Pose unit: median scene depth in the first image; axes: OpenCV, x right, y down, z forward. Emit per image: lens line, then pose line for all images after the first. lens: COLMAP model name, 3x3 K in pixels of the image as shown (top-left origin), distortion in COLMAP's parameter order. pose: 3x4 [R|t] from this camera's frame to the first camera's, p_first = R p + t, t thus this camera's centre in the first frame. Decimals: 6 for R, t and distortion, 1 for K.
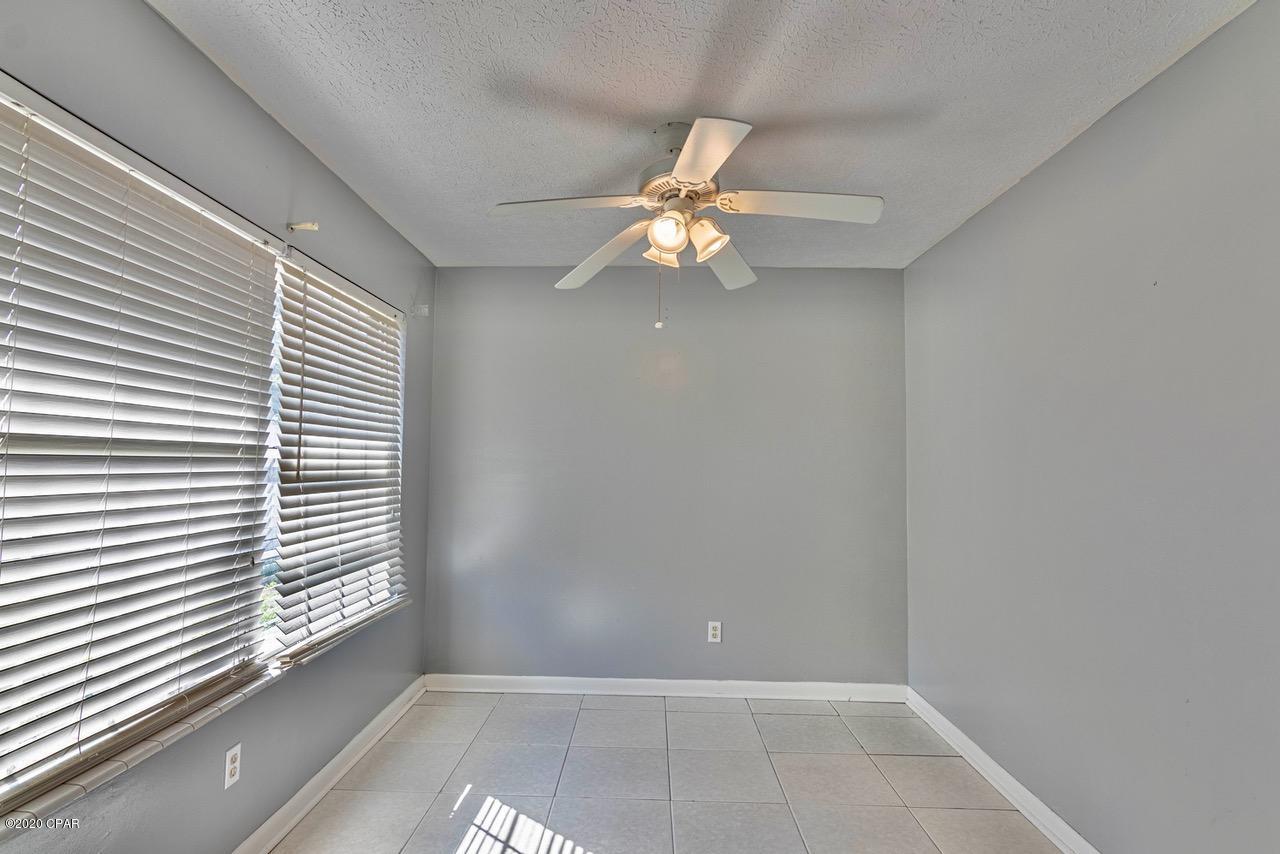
lens RADIAL K [[656.9, 0, 639.0], [0, 656.9, 431.9], [0, 0, 1]] dist [0.000818, -0.000101]
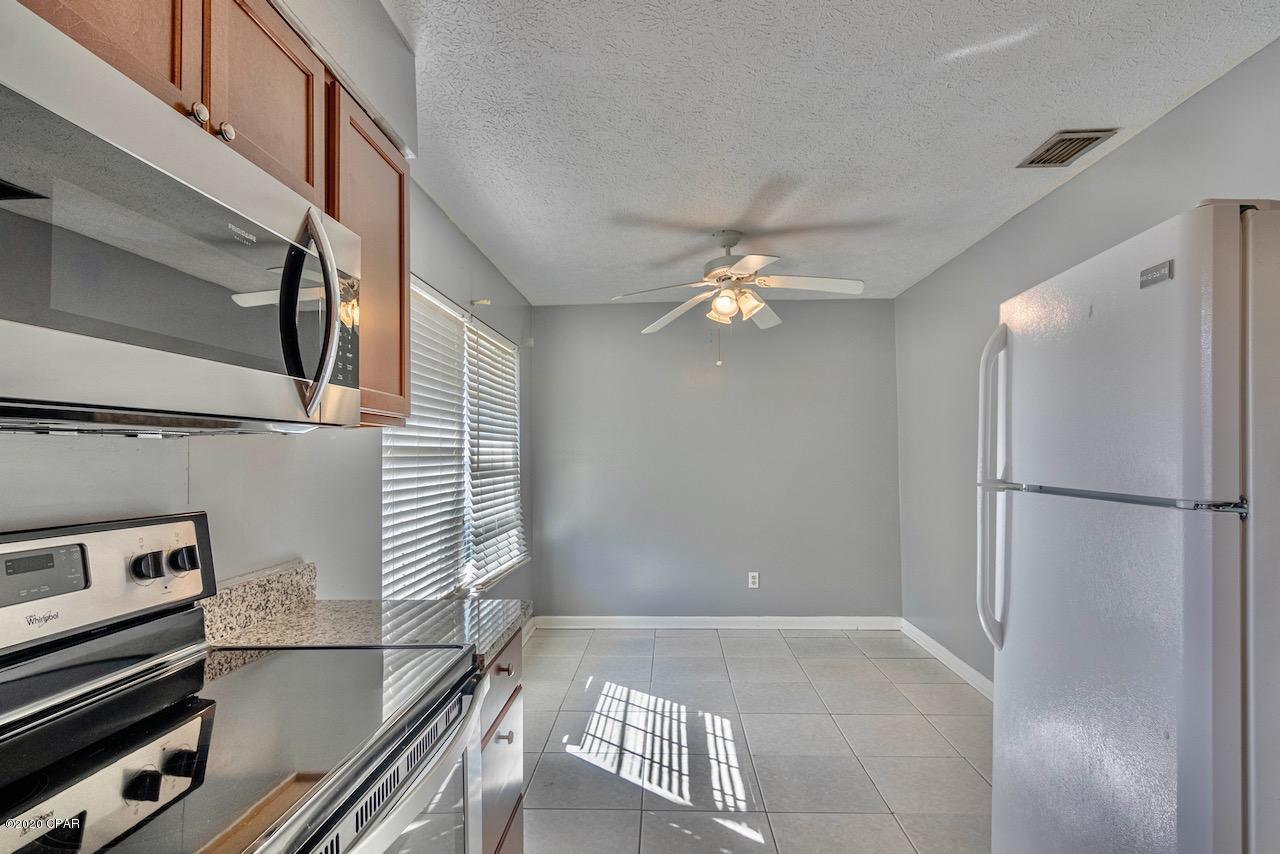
lens RADIAL K [[656.9, 0, 642.4], [0, 656.9, 432.0], [0, 0, 1]] dist [0.000818, -0.000101]
pose [[0.999394, -0.023333, -0.025832, -0.103787], [0.023727, 0.999605, 0.015038, -0.027037], [0.025471, -0.015641, 0.999553, -0.491977]]
